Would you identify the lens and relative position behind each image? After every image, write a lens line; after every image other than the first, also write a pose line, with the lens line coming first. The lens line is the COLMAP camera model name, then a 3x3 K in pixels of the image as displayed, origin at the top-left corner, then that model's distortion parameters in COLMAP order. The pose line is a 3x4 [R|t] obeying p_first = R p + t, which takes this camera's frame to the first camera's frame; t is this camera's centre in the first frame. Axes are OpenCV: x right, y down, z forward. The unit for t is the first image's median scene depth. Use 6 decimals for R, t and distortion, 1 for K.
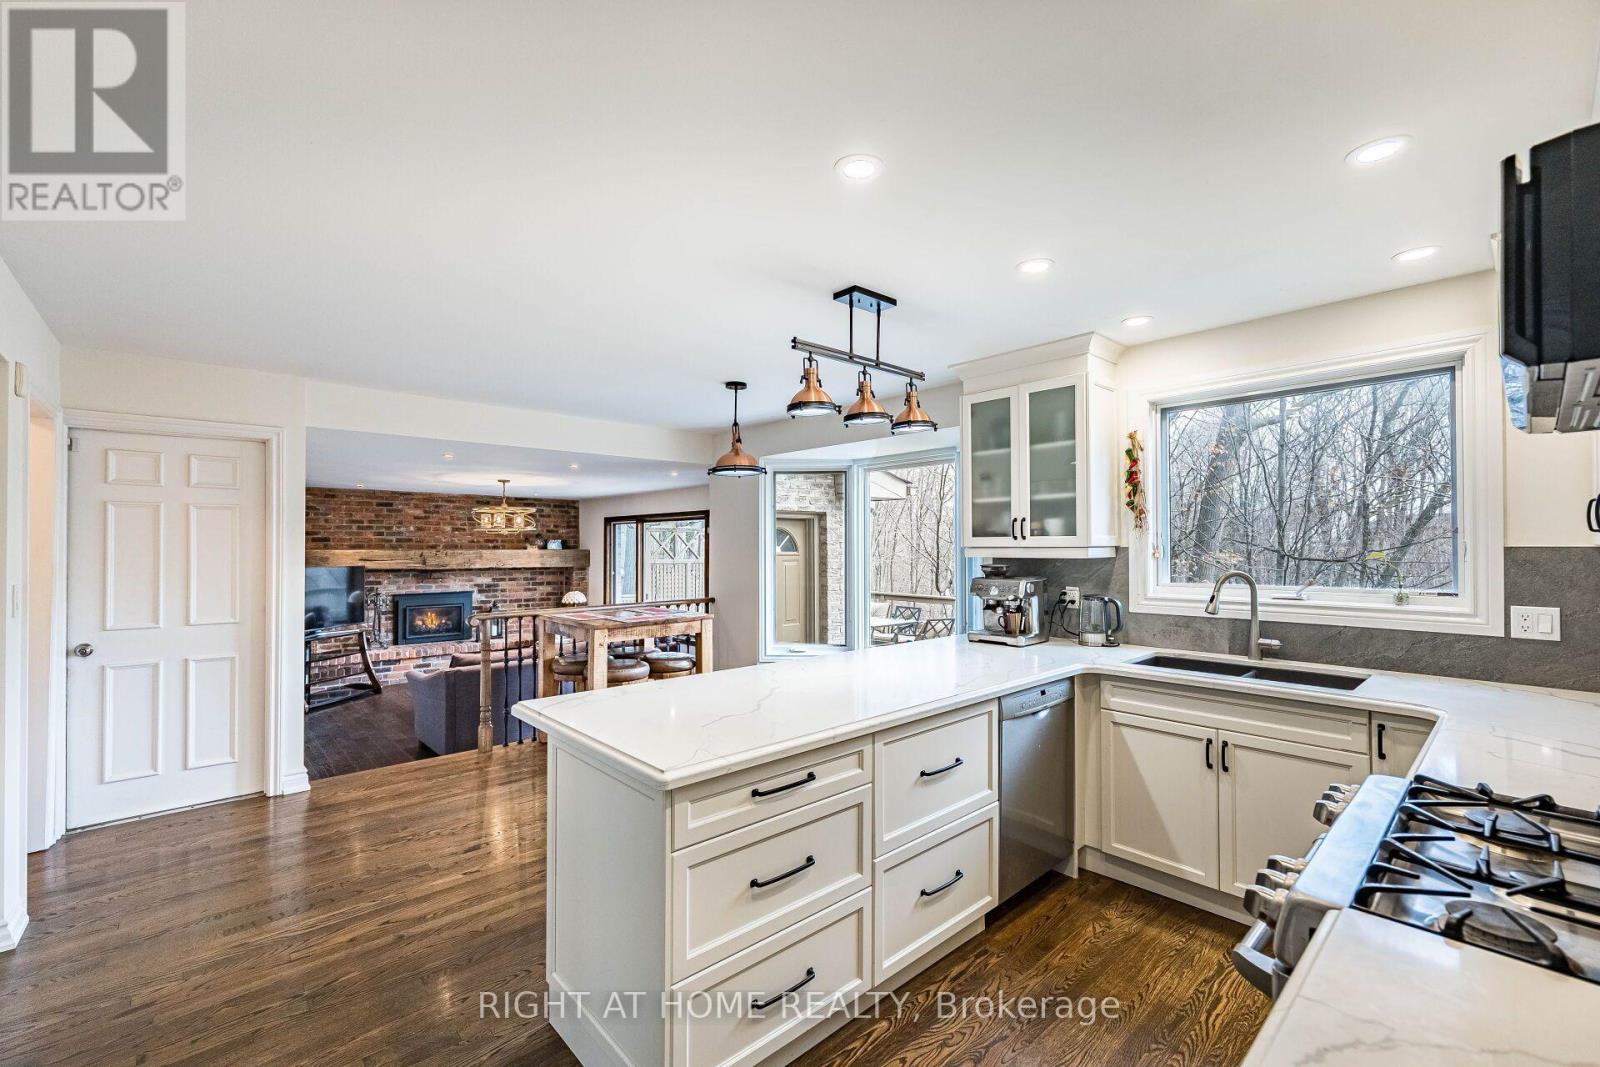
lens RADIAL K [[663.8, 0, 792.3], [0, 663.8, 543.1], [0, 0, 1]] dist [0.000382, 0.000812]
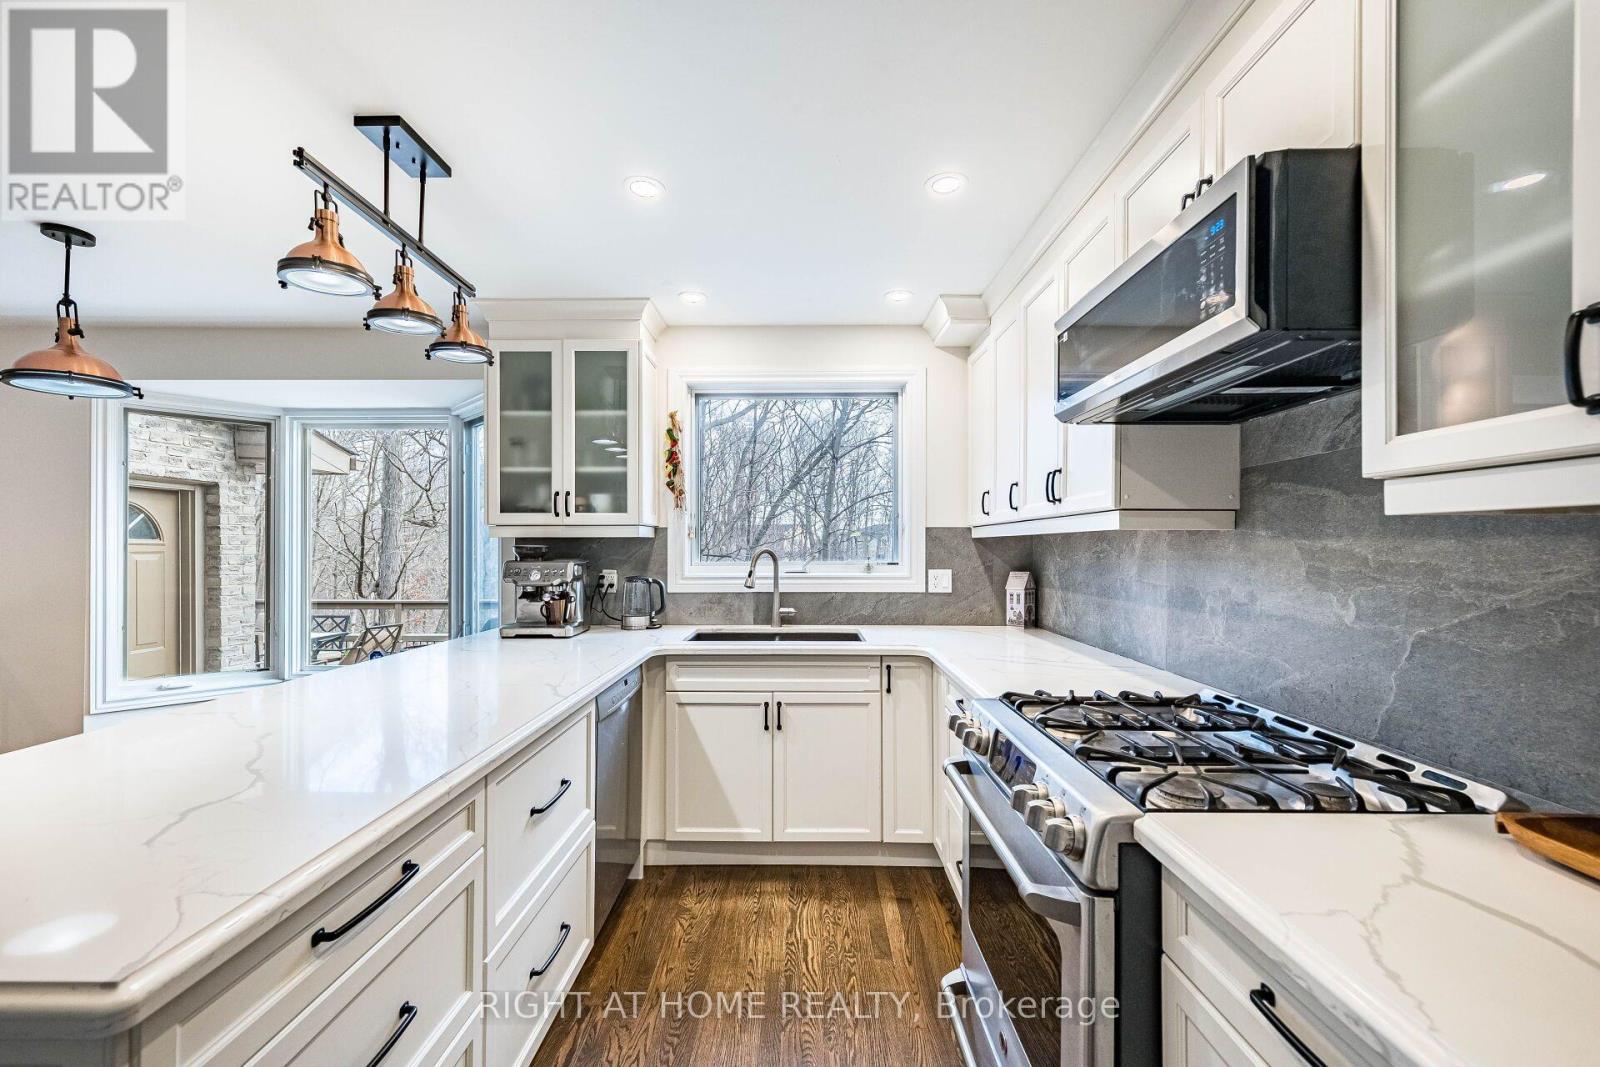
lens RADIAL K [[663.8, 0, 801.2], [0, 663.8, 545.4], [0, 0, 1]] dist [0.000382, 0.000812]
pose [[0.682734, 0.003231, 0.730660, -0.084148], [-0.005568, 0.999984, 0.000781, 0.031207], [-0.730646, -0.004602, 0.682741, 0.173602]]
